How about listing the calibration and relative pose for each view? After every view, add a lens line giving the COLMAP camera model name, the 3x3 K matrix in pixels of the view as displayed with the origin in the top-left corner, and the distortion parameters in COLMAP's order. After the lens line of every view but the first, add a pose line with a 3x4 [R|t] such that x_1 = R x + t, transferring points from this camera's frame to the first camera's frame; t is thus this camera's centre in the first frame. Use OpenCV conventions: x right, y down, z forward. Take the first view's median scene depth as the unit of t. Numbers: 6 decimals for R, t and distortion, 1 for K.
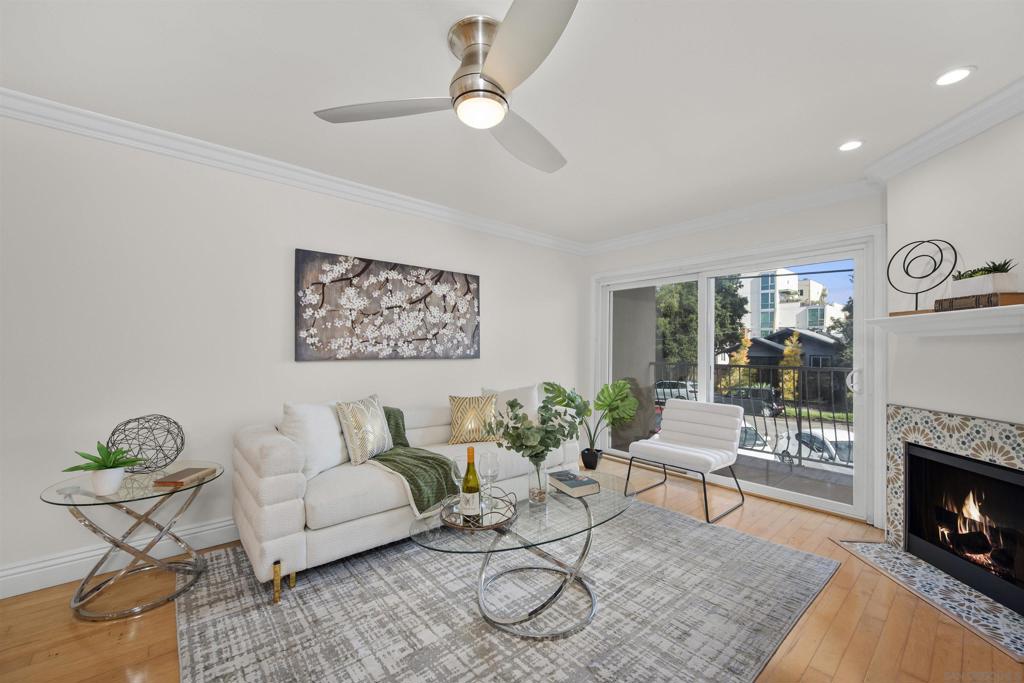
lens RADIAL K [[407.6, 0, 510.6], [0, 407.6, 344.5], [0, 0, 1]] dist [0.000934, 0.000172]
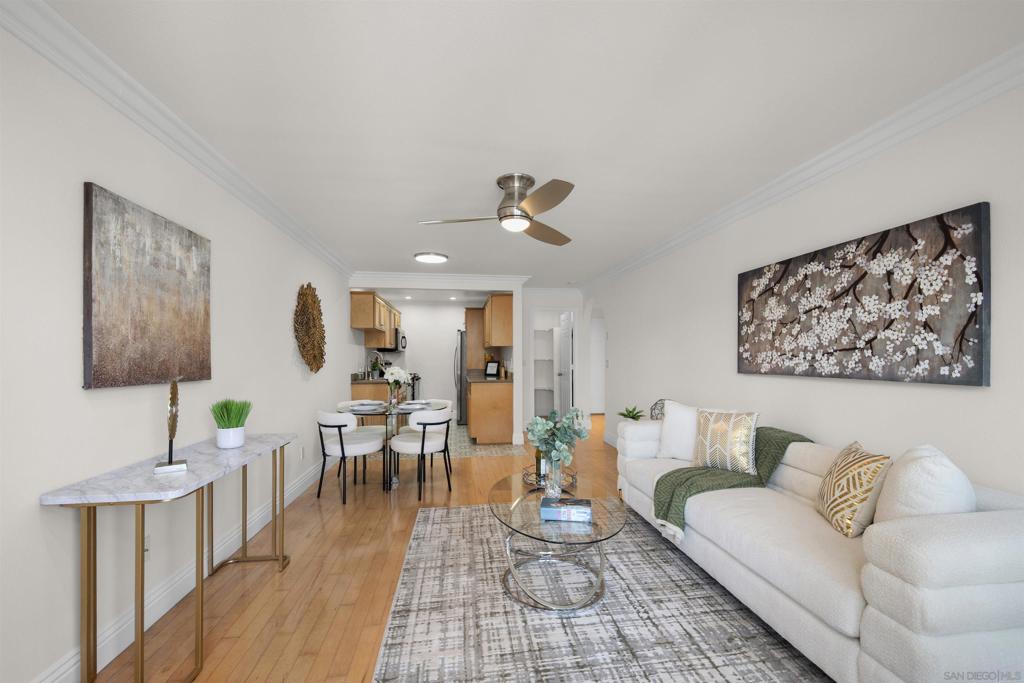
lens RADIAL K [[422.0, 0, 514.3], [0, 422.0, 351.5], [0, 0, 1]] dist [-0.001232, -0.000108]
pose [[-0.536628, -0.015053, -0.843685, 0.691622], [0.012380, 0.999593, -0.025710, 0.001715], [0.843728, -0.024242, -0.536223, 0.954357]]
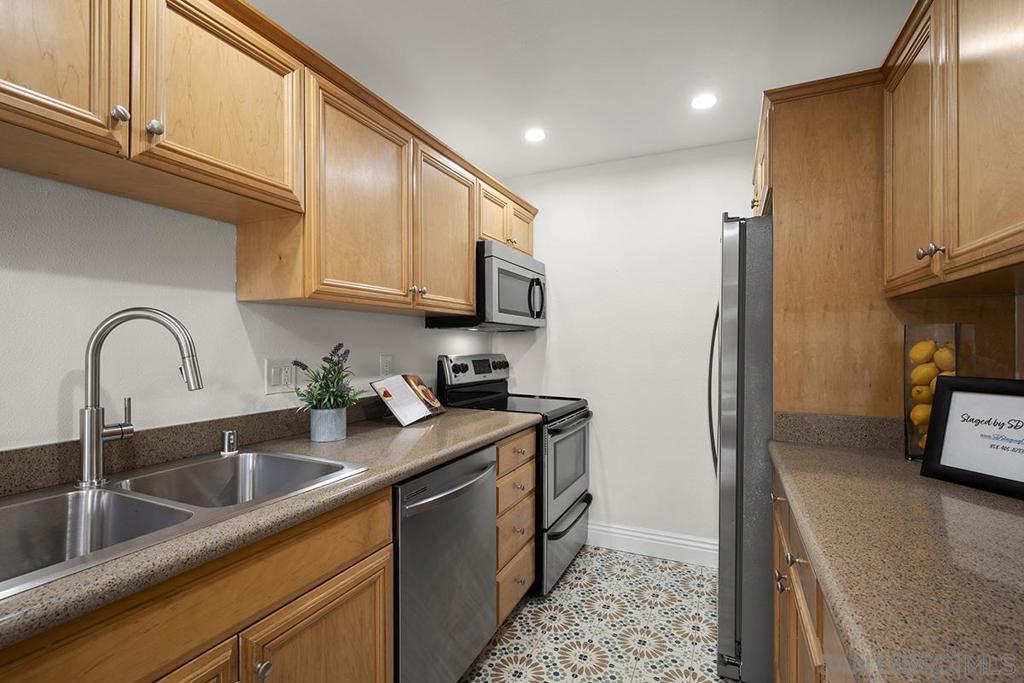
lens RADIAL K [[462.0, 0, 512.0], [0, 462.0, 341.5], [0, 0, 1]] dist [0.002916, -0.000078]
pose [[-0.906977, -0.008875, -0.421087, -0.741722], [-0.000807, 0.999813, -0.019334, -0.029449], [0.421180, -0.017196, -0.906814, -0.247211]]
